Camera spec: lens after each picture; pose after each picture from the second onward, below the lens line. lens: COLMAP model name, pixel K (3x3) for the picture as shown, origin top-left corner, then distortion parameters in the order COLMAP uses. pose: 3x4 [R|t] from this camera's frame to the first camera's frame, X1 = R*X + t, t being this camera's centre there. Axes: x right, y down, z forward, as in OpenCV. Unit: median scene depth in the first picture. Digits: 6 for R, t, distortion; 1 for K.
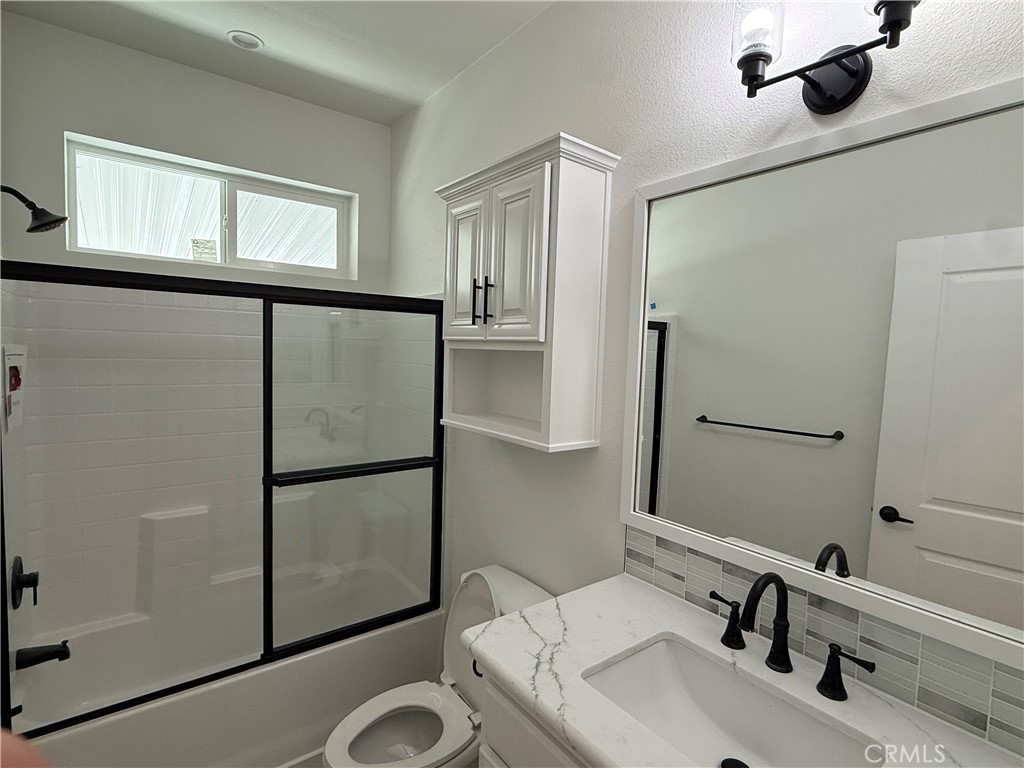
lens RADIAL K [[518.5, 0, 528.0], [0, 518.5, 385.9], [0, 0, 1]] dist [0.000012, -0.000310]
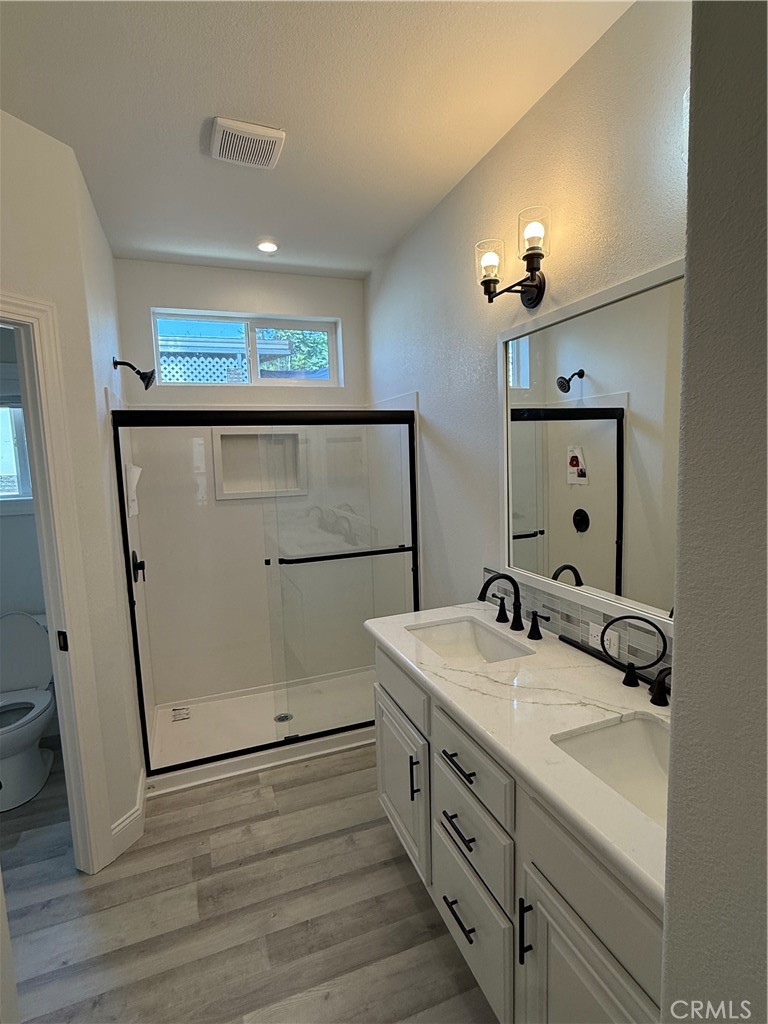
lens RADIAL K [[518.5, 0, 388.8], [0, 518.5, 518.6], [0, 0, 1]] dist [0.000012, -0.000310]
pose [[0.950805, -0.019919, -0.309150, 0.616297], [0.035315, 0.998395, 0.044285, 0.074880], [0.307772, -0.053025, 0.949982, -0.778347]]
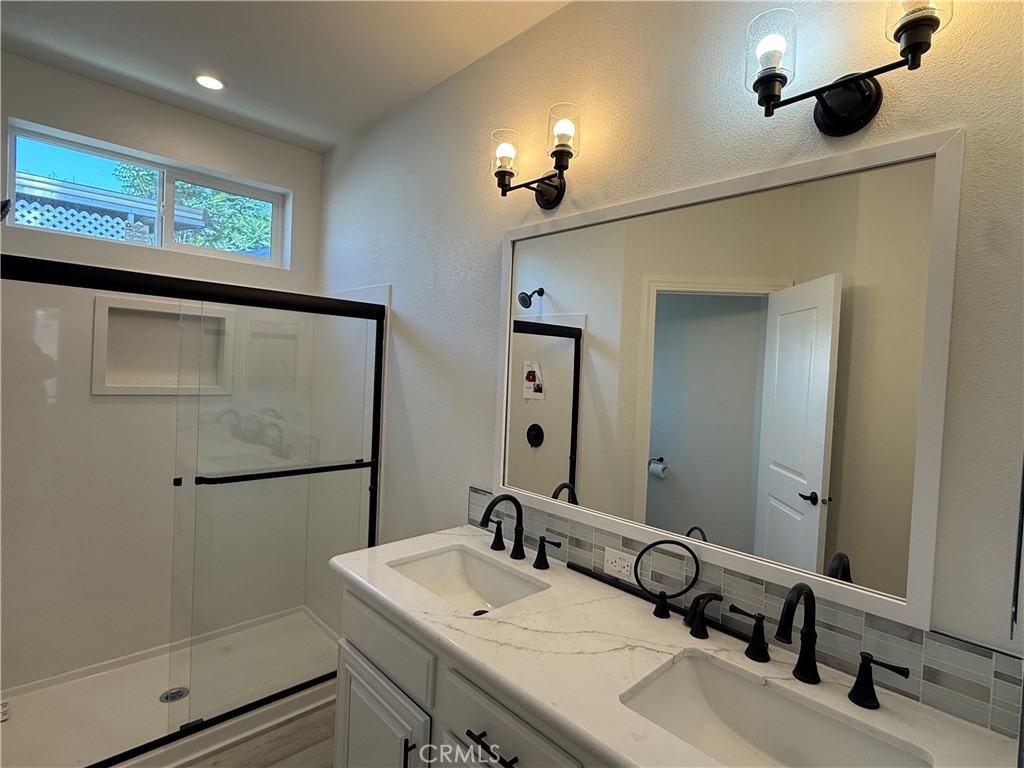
lens RADIAL K [[518.5, 0, 509.3], [0, 518.5, 385.6], [0, 0, 1]] dist [0.000012, -0.000310]
pose [[0.996109, 0.015865, 0.086695, 0.312324], [-0.012590, 0.999191, -0.038188, 0.086323], [-0.087231, 0.036948, 0.995503, -0.561802]]
